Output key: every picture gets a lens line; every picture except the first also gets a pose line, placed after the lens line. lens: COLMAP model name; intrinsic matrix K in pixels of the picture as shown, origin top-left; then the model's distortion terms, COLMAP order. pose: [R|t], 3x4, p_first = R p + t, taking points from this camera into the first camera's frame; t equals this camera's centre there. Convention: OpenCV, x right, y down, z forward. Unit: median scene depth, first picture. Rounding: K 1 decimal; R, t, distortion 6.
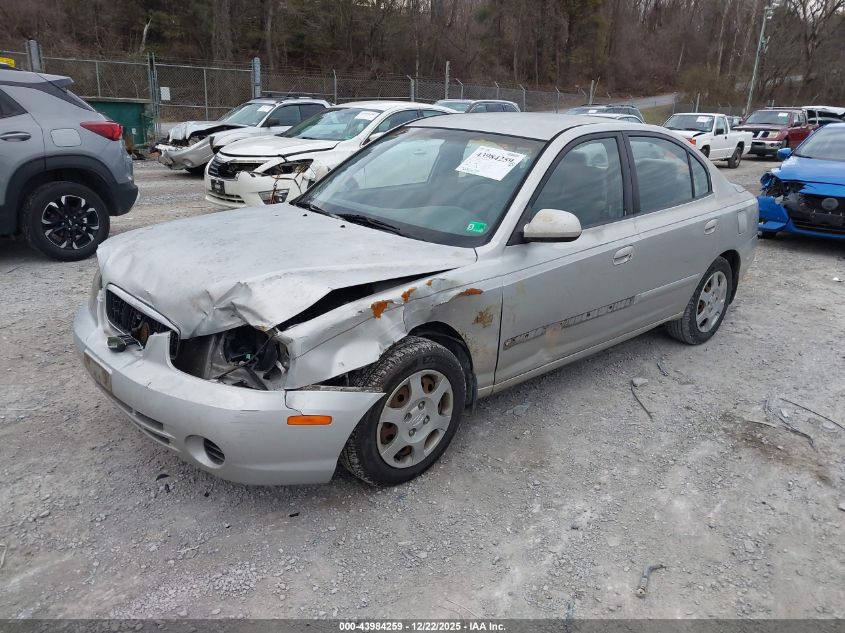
lens RADIAL K [[665.1, 0, 435.3], [0, 665.1, 323.0], [0, 0, 1]] dist [0.012832, -0.000360]
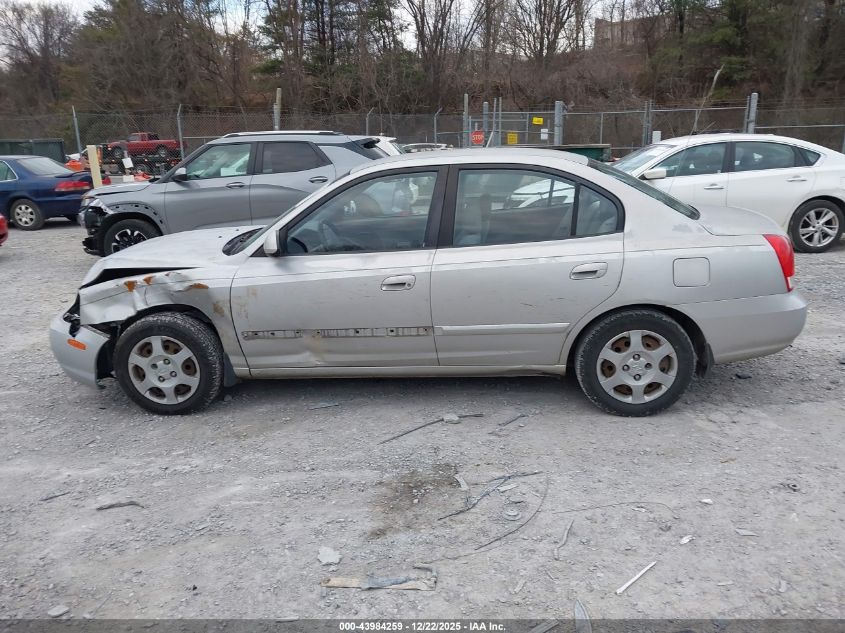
lens RADIAL K [[673.2, 0, 438.1], [0, 673.2, 317.6], [0, 0, 1]] dist [0.158458, -0.384708]
pose [[0.664087, 0.133865, -0.735574, 1.110385], [-0.185690, 0.982545, 0.011168, -0.070894], [0.724229, 0.129172, 0.677352, 0.335727]]
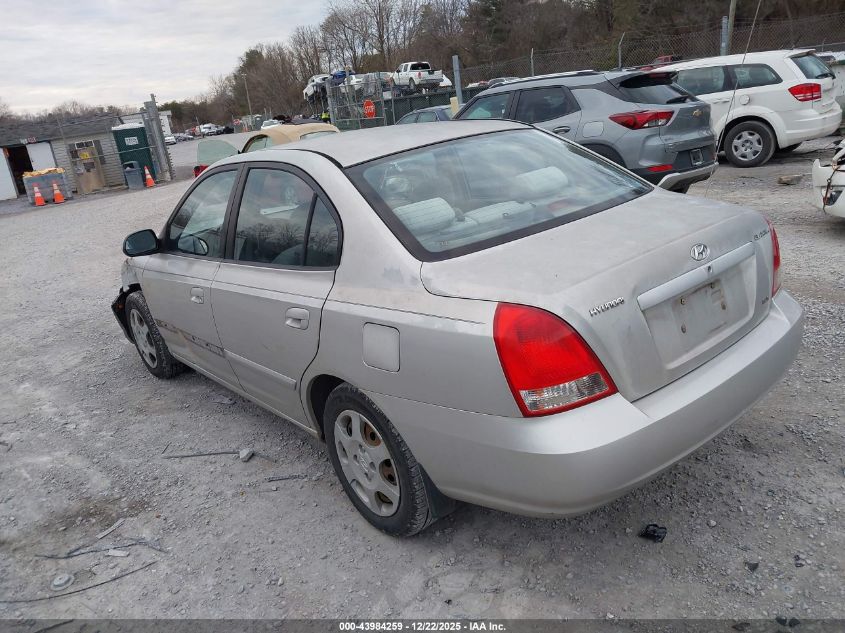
lens RADIAL K [[683.8, 0, 422.5], [0, 683.8, 316.5], [0, 0, 1]] dist [0.004373, 0.003594]
pose [[-0.090629, 0.267177, -0.959376, 1.196874], [-0.196344, 0.939639, 0.280228, -0.405408], [0.976338, 0.213765, -0.032700, 1.348574]]
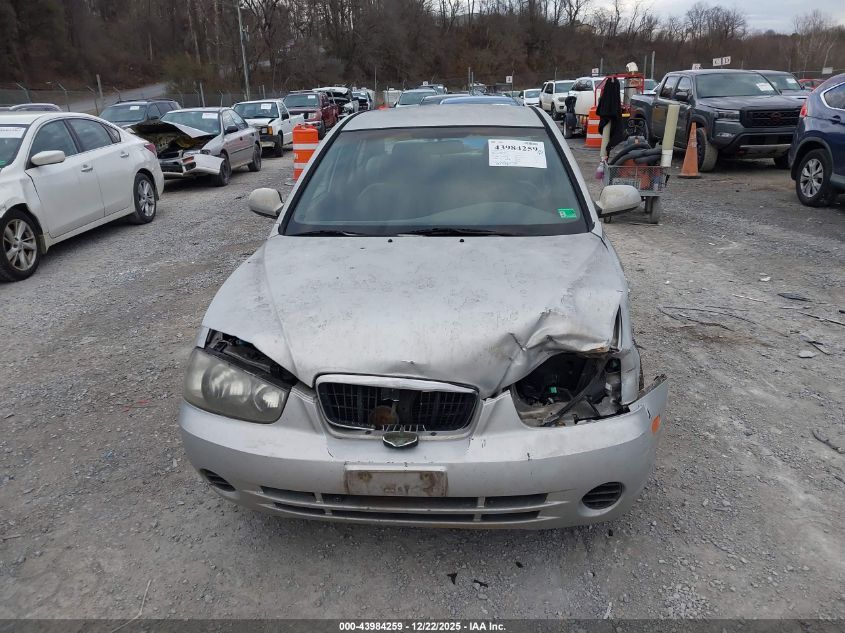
lens RADIAL K [[665.1, 0, 435.3], [0, 665.1, 323.0], [0, 0, 1]] dist [0.012832, -0.000360]
pose [[0.743966, -0.280976, 0.606273, -0.665290], [0.272389, 0.956015, 0.108811, -0.129200], [-0.610180, 0.084190, 0.787777, 0.275641]]
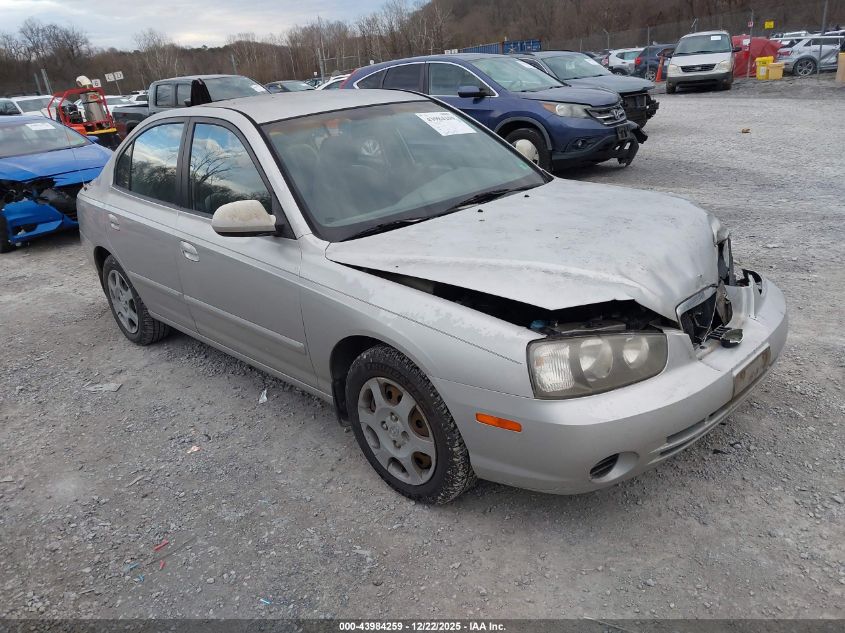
lens RADIAL K [[683.8, 0, 422.5], [0, 683.8, 316.5], [0, 0, 1]] dist [0.004373, 0.003594]
pose [[0.005925, -0.386853, 0.922122, -0.978739], [0.414859, 0.839989, 0.349730, -0.357989], [-0.909866, 0.380479, 0.165466, 0.914985]]
